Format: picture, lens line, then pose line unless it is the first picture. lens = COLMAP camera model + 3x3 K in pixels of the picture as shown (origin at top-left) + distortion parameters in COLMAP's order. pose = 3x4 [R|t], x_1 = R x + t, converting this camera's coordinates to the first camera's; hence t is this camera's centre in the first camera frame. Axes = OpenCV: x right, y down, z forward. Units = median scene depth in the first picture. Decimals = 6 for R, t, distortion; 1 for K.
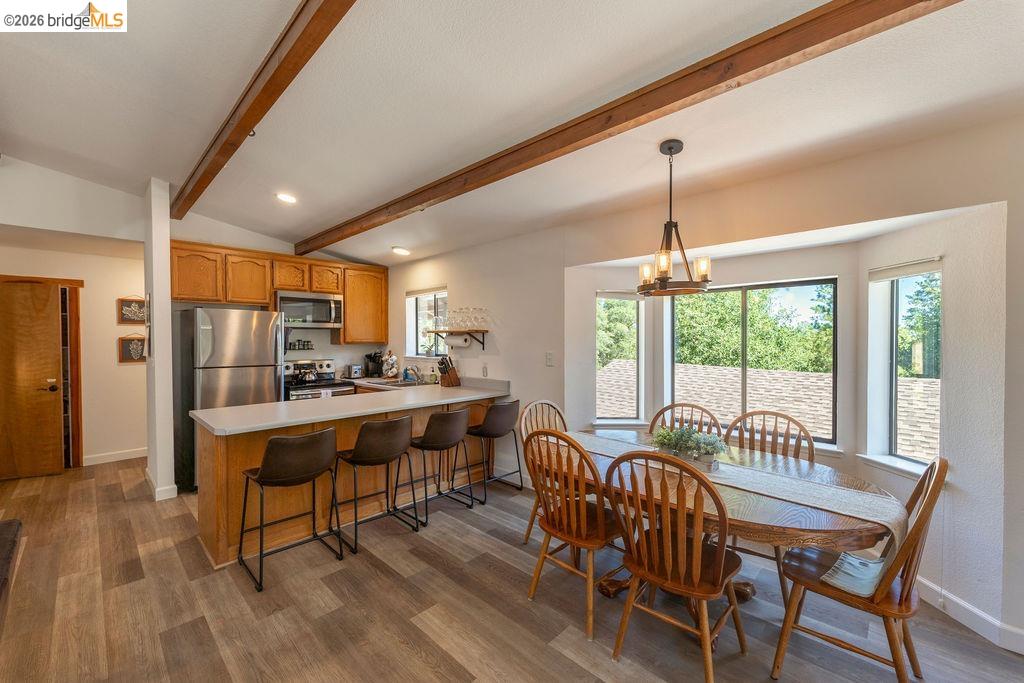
lens RADIAL K [[405.7, 0, 510.1], [0, 405.7, 344.5], [0, 0, 1]] dist [0.003101, -0.000157]
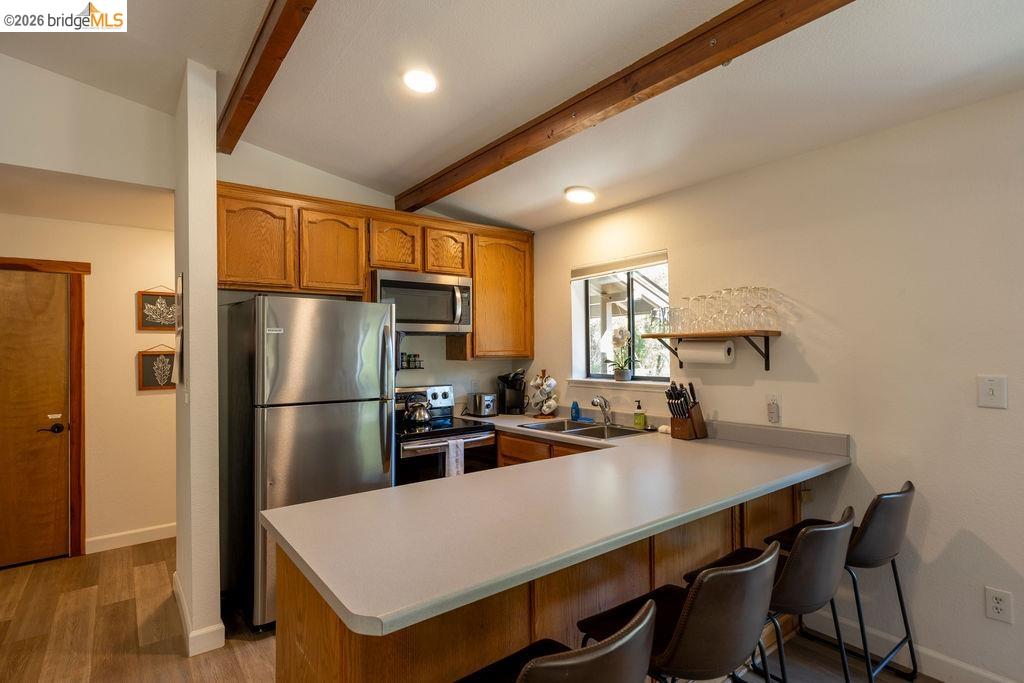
lens RADIAL K [[501.8, 0, 514.2], [0, 501.8, 344.4], [0, 0, 1]] dist [0.003825, -0.000144]
pose [[0.990148, -0.010197, -0.139652, -0.267227], [0.006839, 0.999676, -0.024503, -0.004979], [0.139856, 0.023306, 0.989897, 0.300759]]
